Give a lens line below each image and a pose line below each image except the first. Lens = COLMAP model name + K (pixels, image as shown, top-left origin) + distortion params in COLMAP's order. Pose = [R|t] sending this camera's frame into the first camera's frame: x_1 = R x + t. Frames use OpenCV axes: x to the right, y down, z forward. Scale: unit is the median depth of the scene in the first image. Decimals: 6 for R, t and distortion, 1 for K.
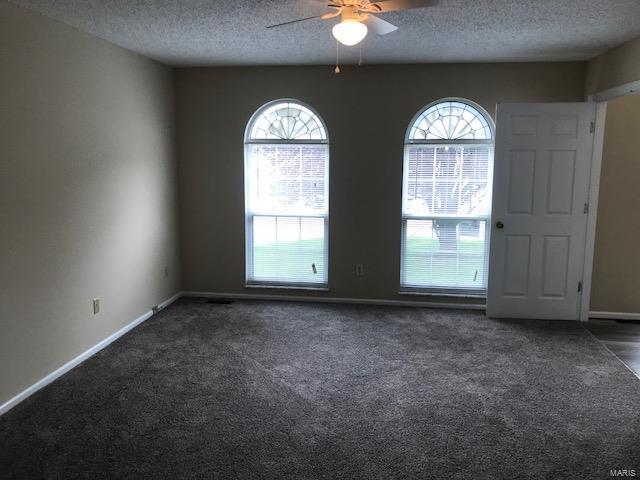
lens RADIAL K [[484.5, 0, 320.0], [0, 484.5, 240.0], [0, 0, 1]] dist [0.006819, 0.001919]
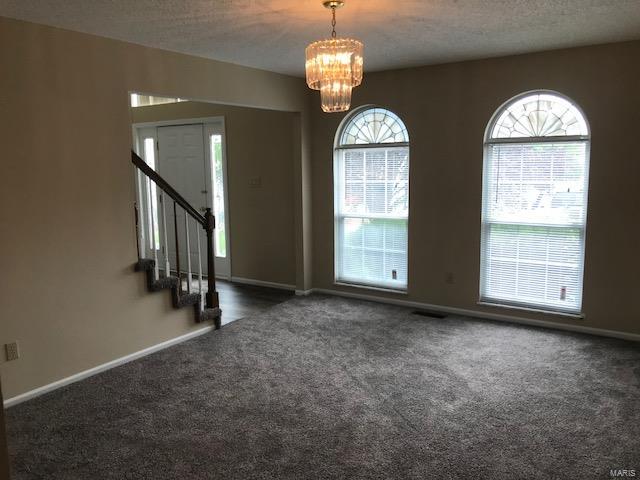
lens RADIAL K [[529.0, 0, 320.0], [0, 529.0, 240.0], [0, 0, 1]] dist [0.006178, 0.002786]
pose [[0.885057, 0.046909, -0.463113, 0.363020], [-0.055510, 0.998446, -0.004953, 0.007509], [0.462161, 0.030092, 0.886285, -0.035638]]
